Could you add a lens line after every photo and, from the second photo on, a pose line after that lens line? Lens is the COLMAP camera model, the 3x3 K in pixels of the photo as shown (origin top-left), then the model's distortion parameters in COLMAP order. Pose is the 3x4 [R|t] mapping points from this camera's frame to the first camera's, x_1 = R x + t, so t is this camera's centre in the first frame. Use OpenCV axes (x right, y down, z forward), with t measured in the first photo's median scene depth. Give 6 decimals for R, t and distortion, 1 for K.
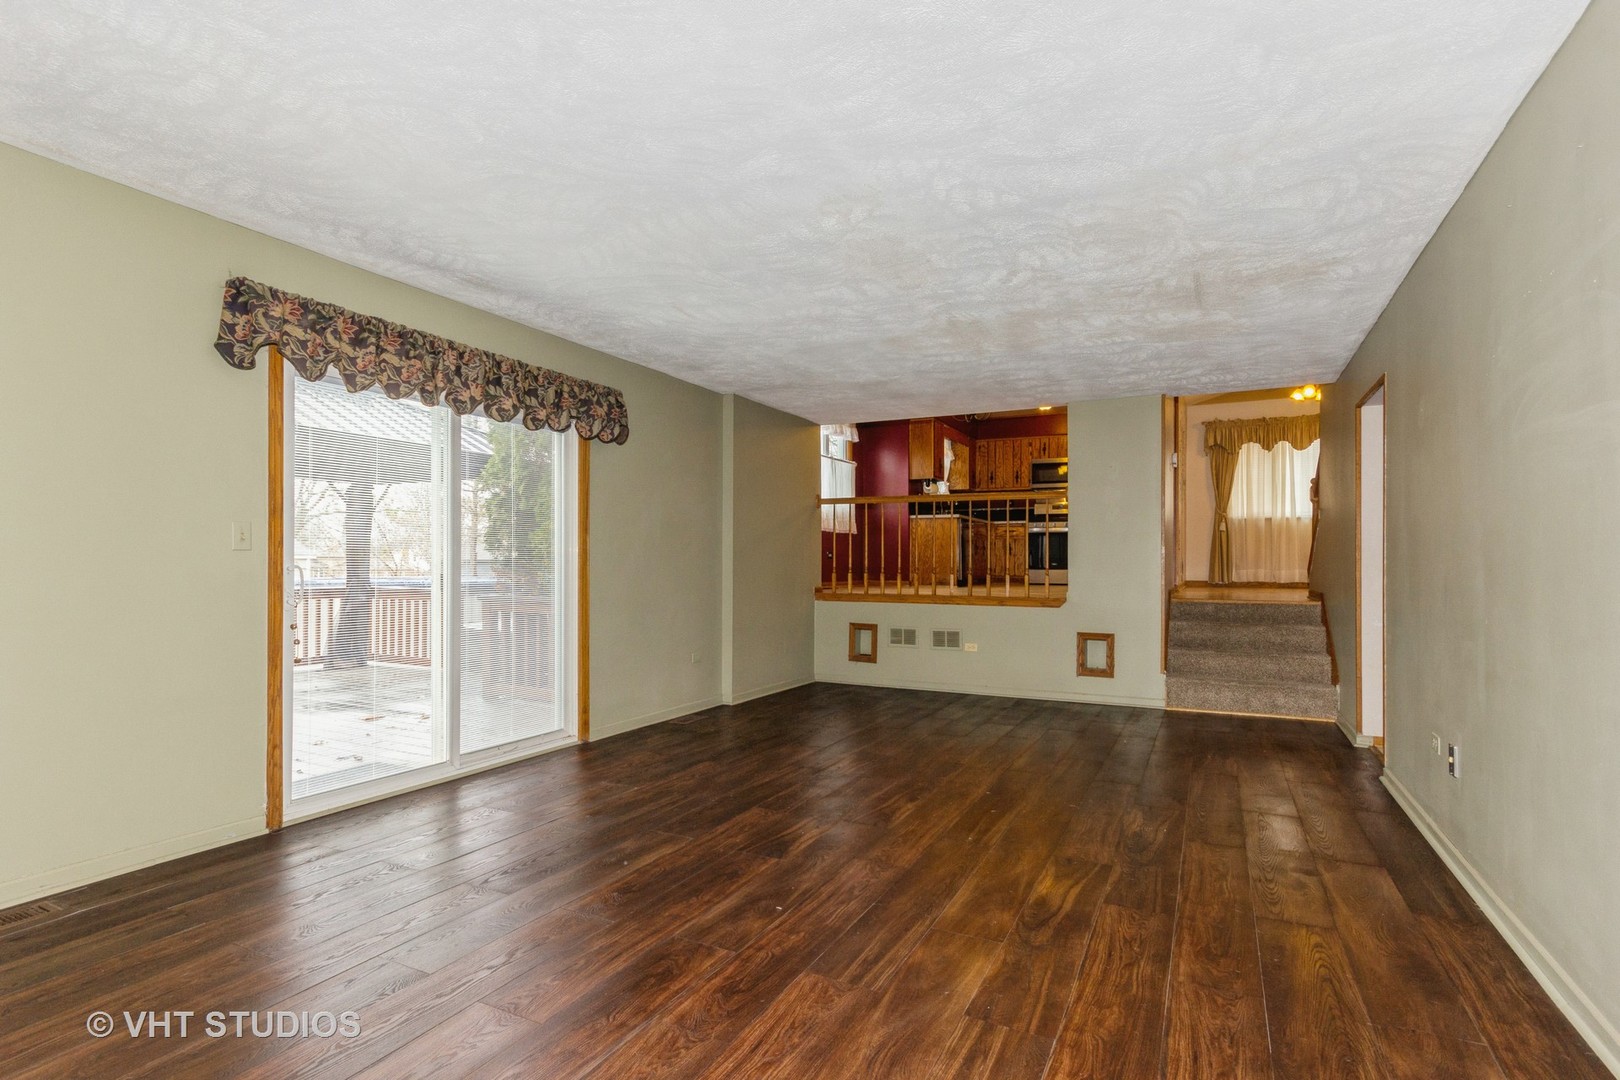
lens RADIAL K [[761.2, 0, 827.1], [0, 761.2, 561.1], [0, 0, 1]] dist [0.001791, 0.001678]
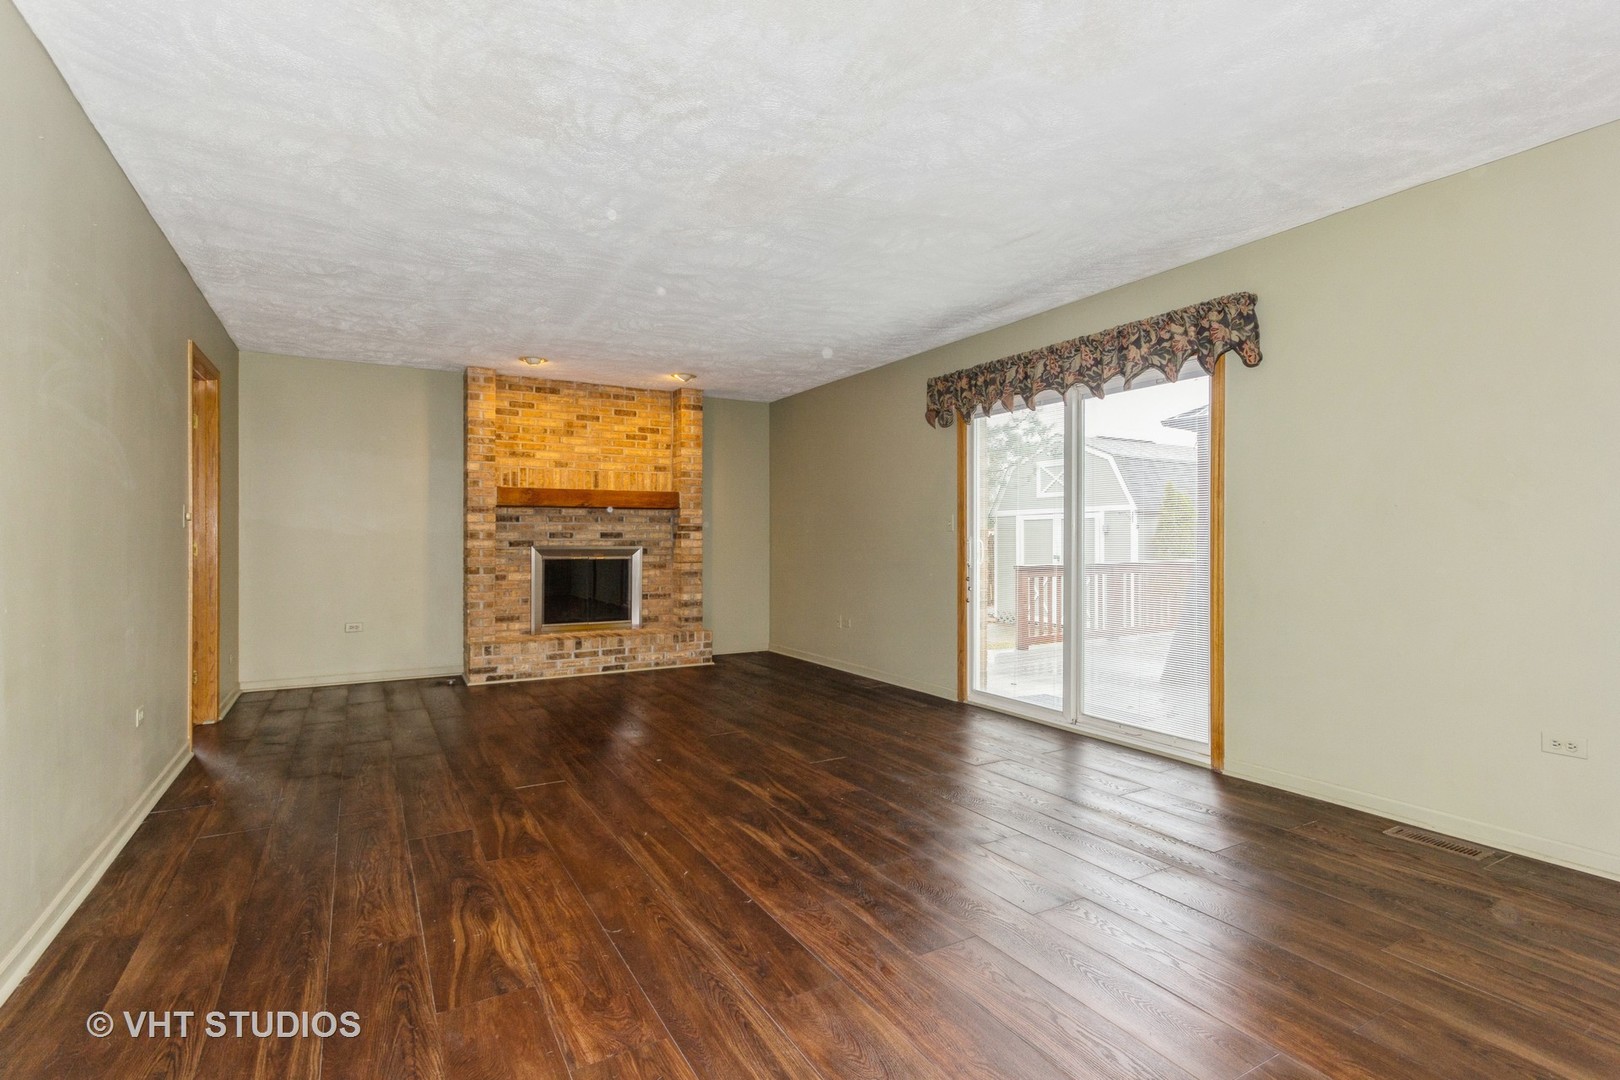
lens RADIAL K [[761.2, 0, 808.3], [0, 761.2, 540.1], [0, 0, 1]] dist [0.001791, 0.001678]
pose [[-0.536668, -0.003048, -0.843788, 0.941005], [0.003962, 0.999973, -0.006132, 0.015483], [0.843784, -0.006633, -0.536642, 1.814299]]
